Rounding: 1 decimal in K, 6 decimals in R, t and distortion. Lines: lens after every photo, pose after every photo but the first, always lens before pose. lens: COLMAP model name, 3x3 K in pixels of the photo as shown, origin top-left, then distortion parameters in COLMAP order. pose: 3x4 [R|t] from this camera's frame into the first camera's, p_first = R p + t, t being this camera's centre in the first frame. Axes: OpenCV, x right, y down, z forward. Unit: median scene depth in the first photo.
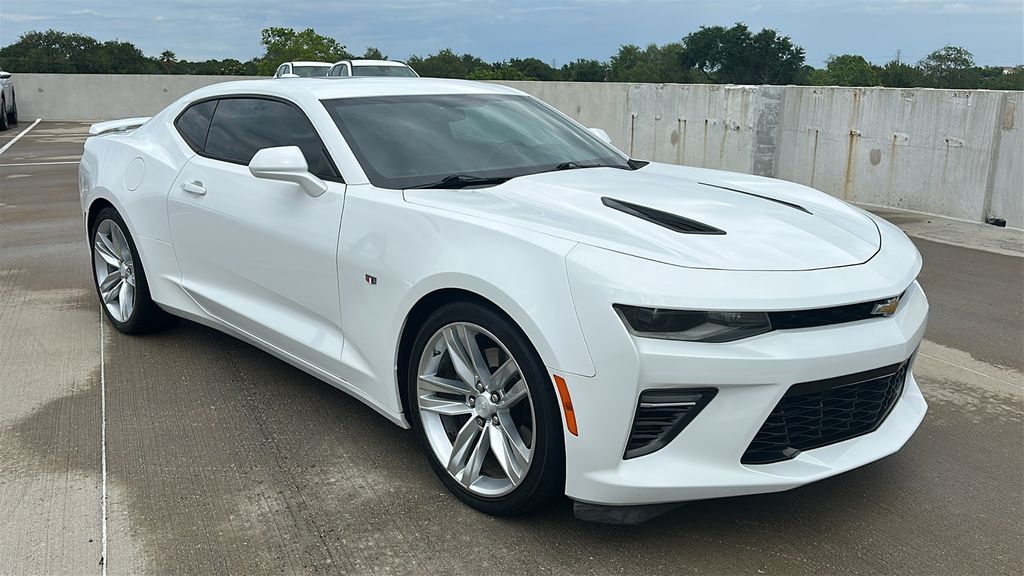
lens RADIAL K [[890.0, 0, 512.0], [0, 890.0, 288.0], [0, 0, 1]] dist [0.155965, -0.251263]
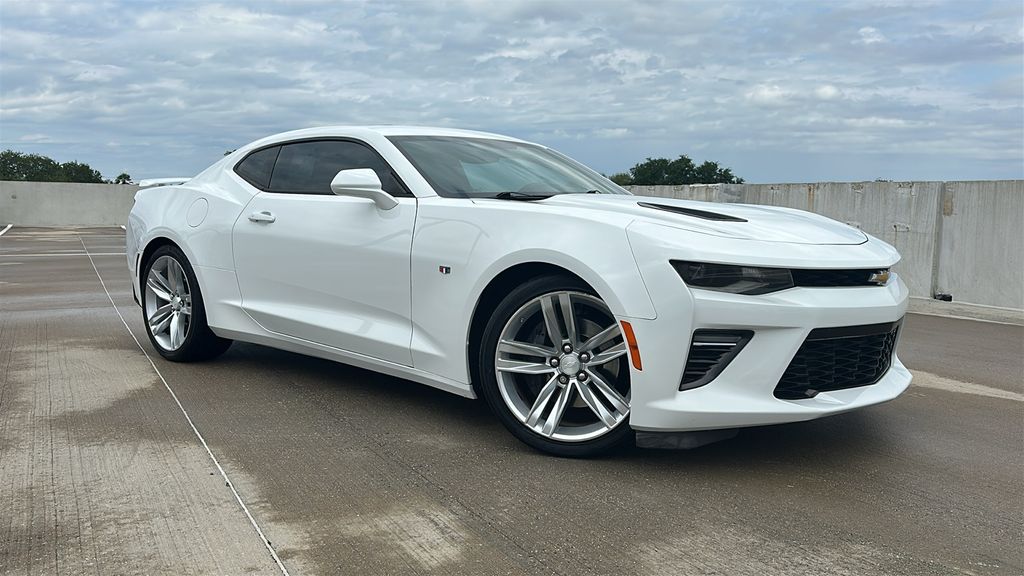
lens RADIAL K [[900.0, 0, 519.5], [0, 900.0, 289.4], [0, 0, 1]] dist [0.123153, -0.211206]
pose [[0.997950, 0.004791, 0.063827, -0.113810], [0.004134, 0.990286, -0.138981, 0.151717], [-0.063872, 0.138960, 0.988236, -0.140531]]
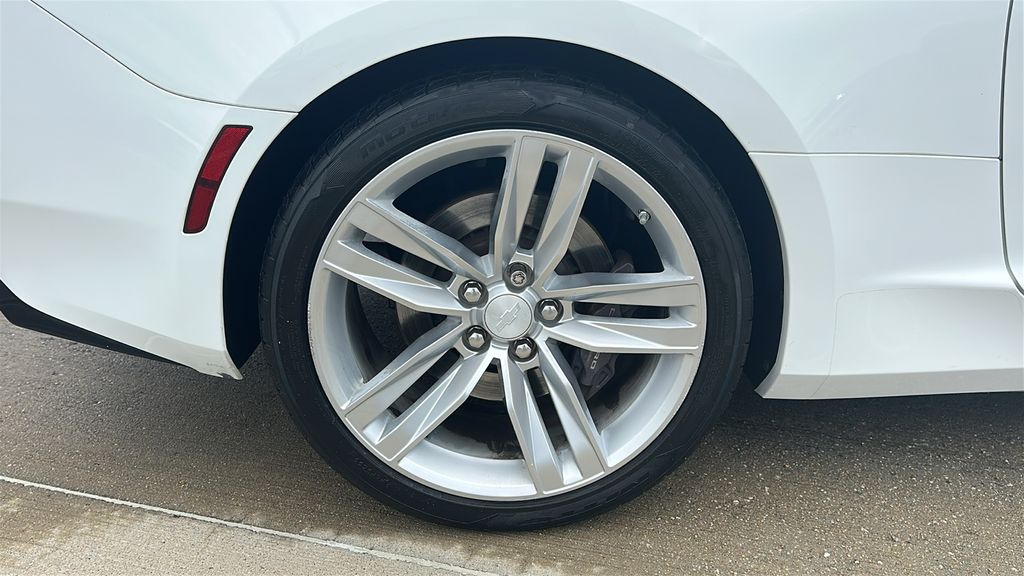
lens RADIAL K [[900.0, 0, 519.5], [0, 900.0, 289.4], [0, 0, 1]] dist [0.123153, -0.211206]
pose [[0.676888, -0.254180, 0.690807, -0.790445], [0.162295, 0.966927, 0.196753, -0.102921], [-0.717971, -0.021065, 0.695754, 1.050327]]
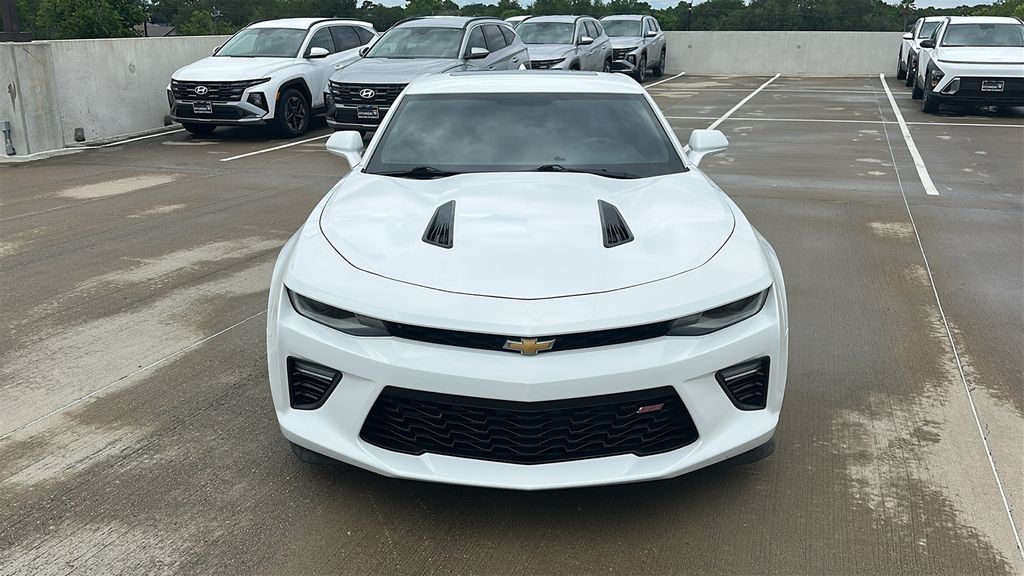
lens RADIAL K [[900.0, 0, 519.5], [0, 900.0, 289.4], [0, 0, 1]] dist [0.123153, -0.211206]
pose [[0.714908, 0.199972, -0.670013, 0.789976], [-0.161789, 0.979536, 0.119723, -0.118376], [0.680243, 0.022810, 0.732631, 0.189819]]
